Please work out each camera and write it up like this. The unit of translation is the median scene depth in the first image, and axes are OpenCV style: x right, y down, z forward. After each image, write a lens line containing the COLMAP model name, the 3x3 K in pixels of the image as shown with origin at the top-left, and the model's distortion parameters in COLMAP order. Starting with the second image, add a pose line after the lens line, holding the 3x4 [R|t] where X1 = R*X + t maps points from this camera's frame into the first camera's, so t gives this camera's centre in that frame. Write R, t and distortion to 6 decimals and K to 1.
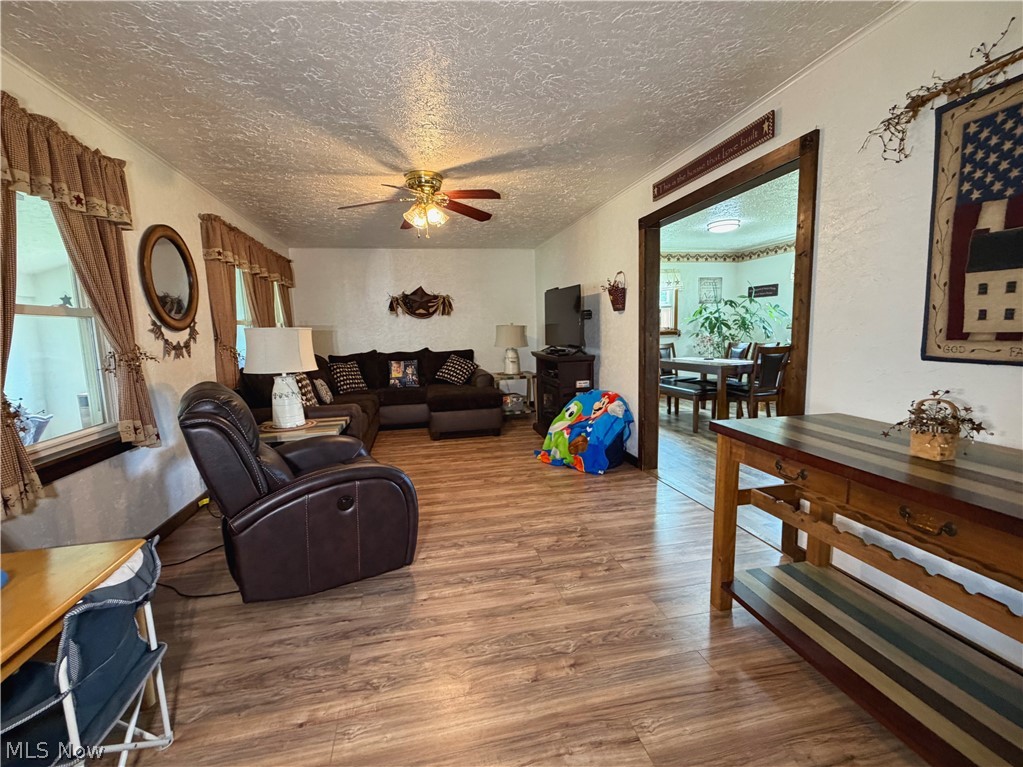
lens RADIAL K [[434.3, 0, 511.5], [0, 434.3, 383.5], [0, 0, 1]] dist [-0.000875, -0.000065]
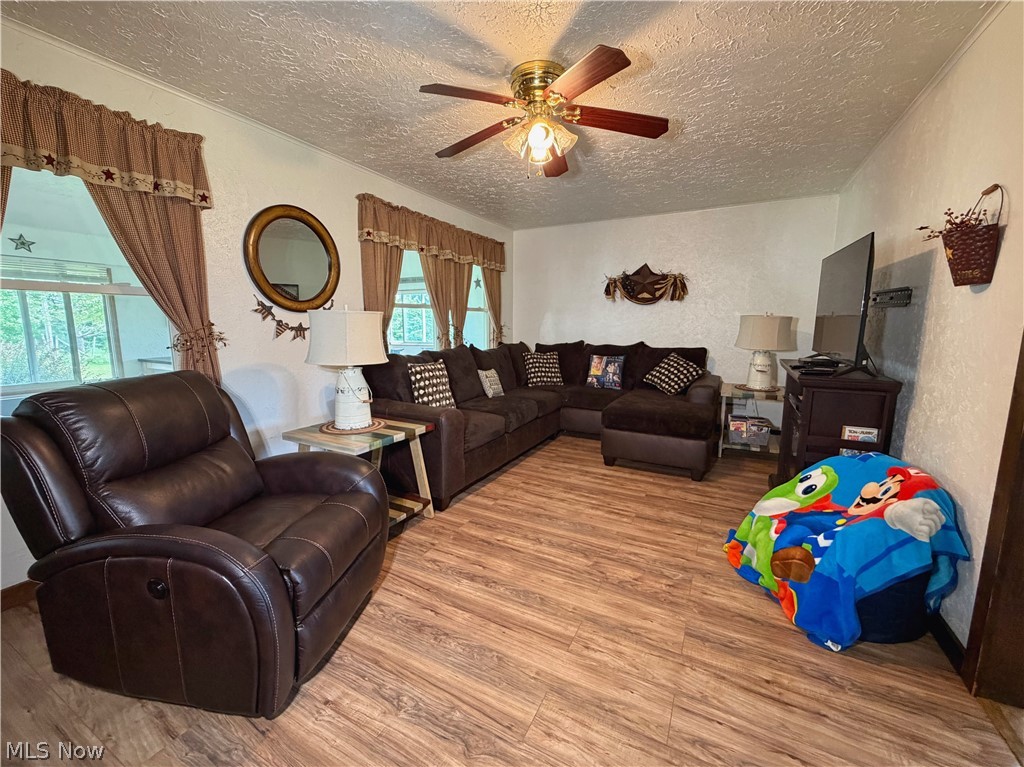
lens RADIAL K [[415.3, 0, 512.0], [0, 415.3, 383.5], [0, 0, 1]] dist [-0.000331, -0.000137]
pose [[0.765998, 0.126163, -0.630341, 0.159332], [-0.104523, 0.991947, 0.071520, -0.052286], [0.634289, 0.011101, 0.773017, 0.384780]]
